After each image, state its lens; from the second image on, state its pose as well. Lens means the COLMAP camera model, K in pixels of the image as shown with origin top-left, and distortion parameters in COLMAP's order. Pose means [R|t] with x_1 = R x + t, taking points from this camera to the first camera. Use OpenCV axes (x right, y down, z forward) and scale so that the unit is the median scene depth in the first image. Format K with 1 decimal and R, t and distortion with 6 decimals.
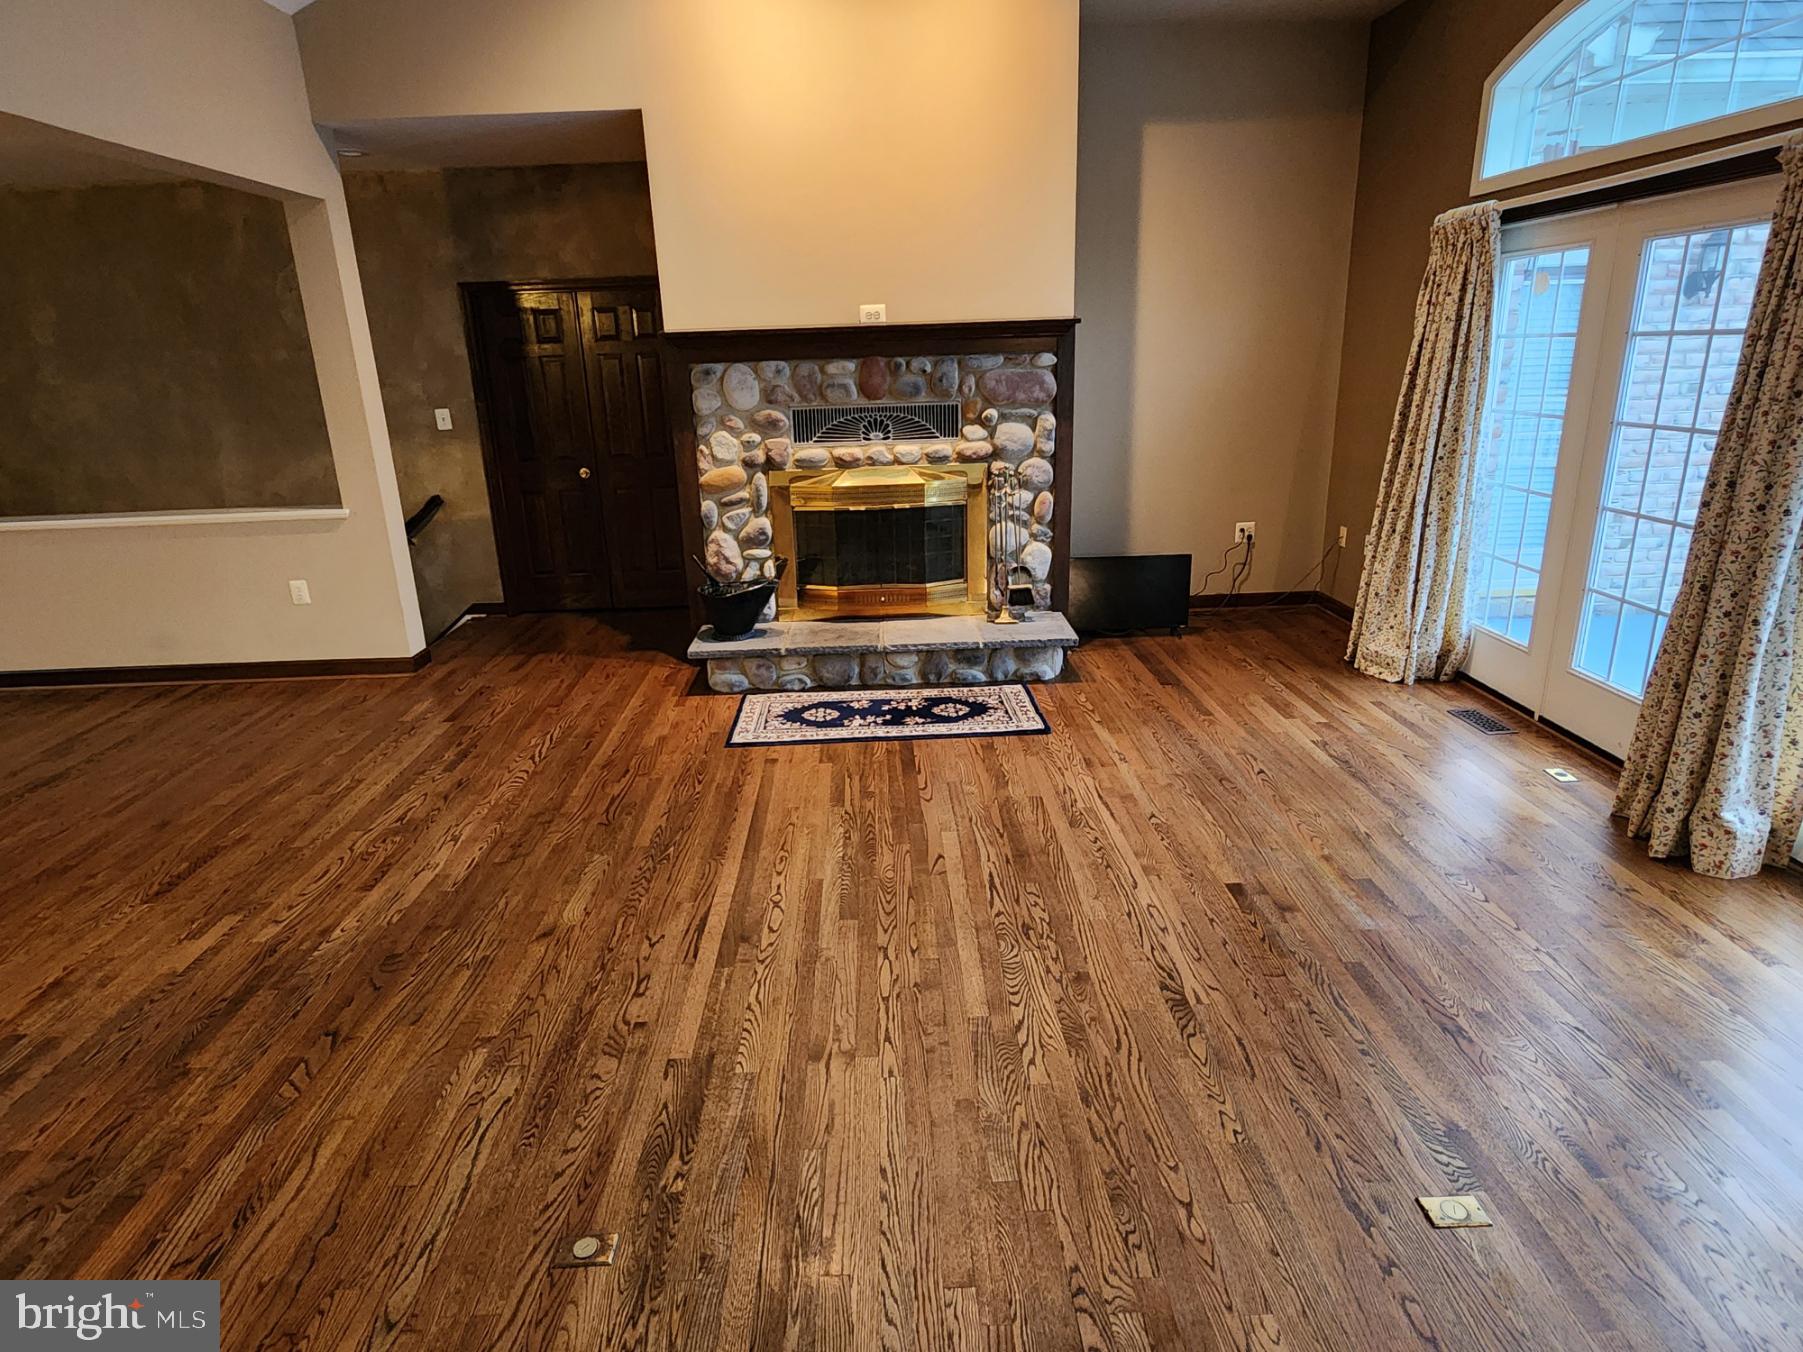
lens RADIAL K [[1035.7, 0, 901.5], [0, 1035.7, 676.0], [0, 0, 1]] dist [-0.024510, 0.000013]
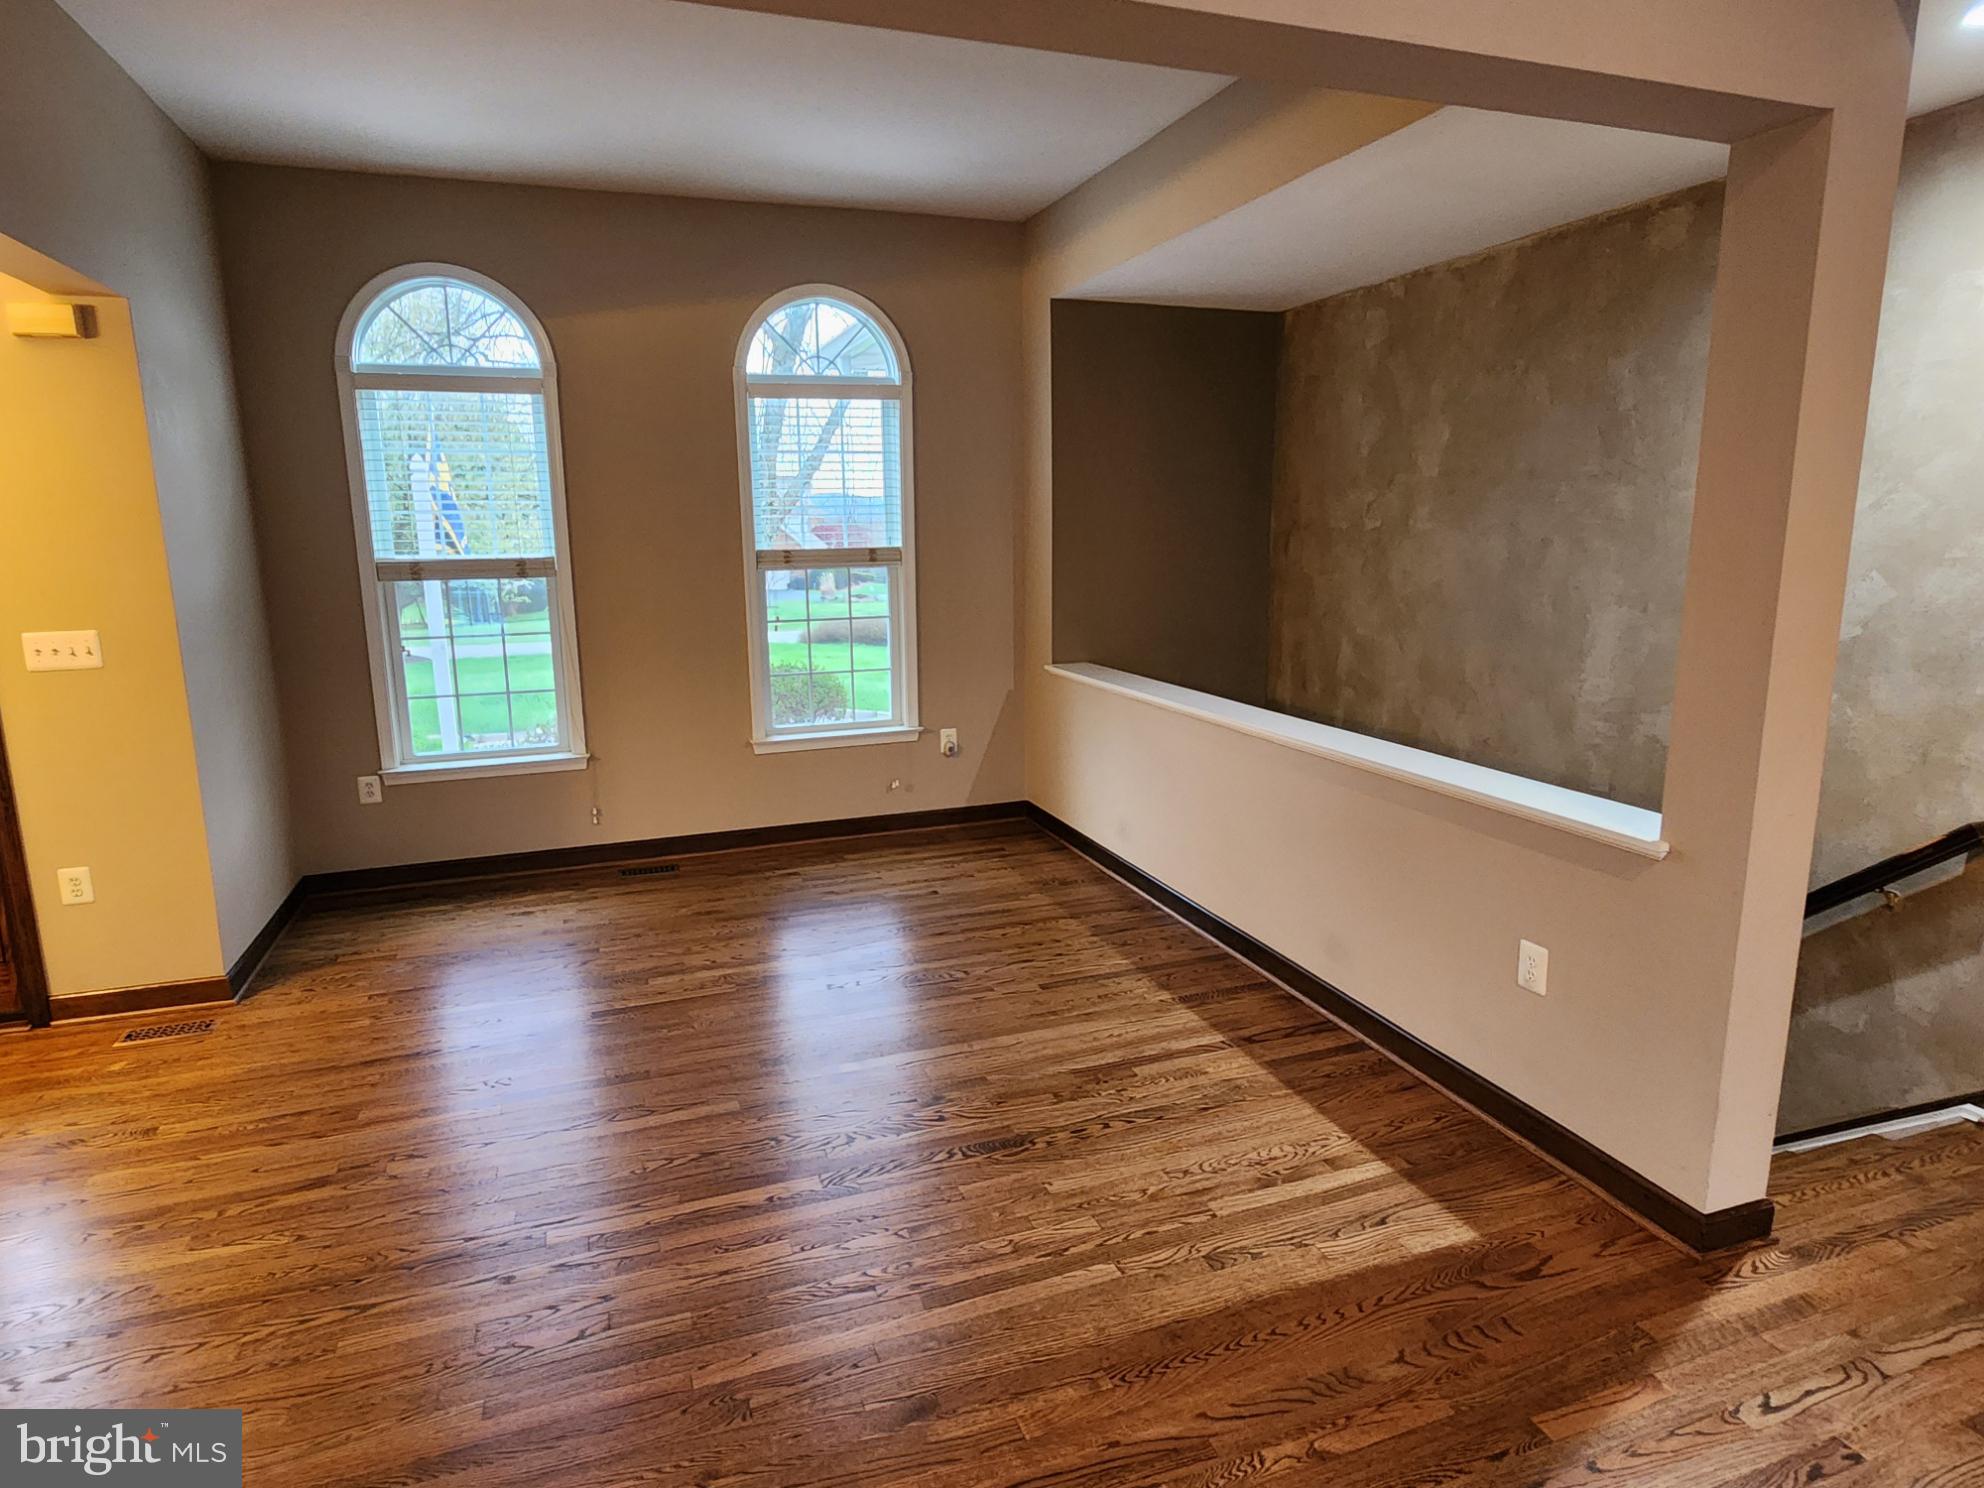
lens RADIAL K [[1113.5, 0, 992.0], [0, 1113.5, 744.0], [0, 0, 1]] dist [0.002653, 0.001467]
pose [[0.320409, 0.204185, -0.925012, -0.318667], [-0.282972, 0.952538, 0.112244, -0.273355], [0.904027, 0.225788, 0.362980, 0.883705]]
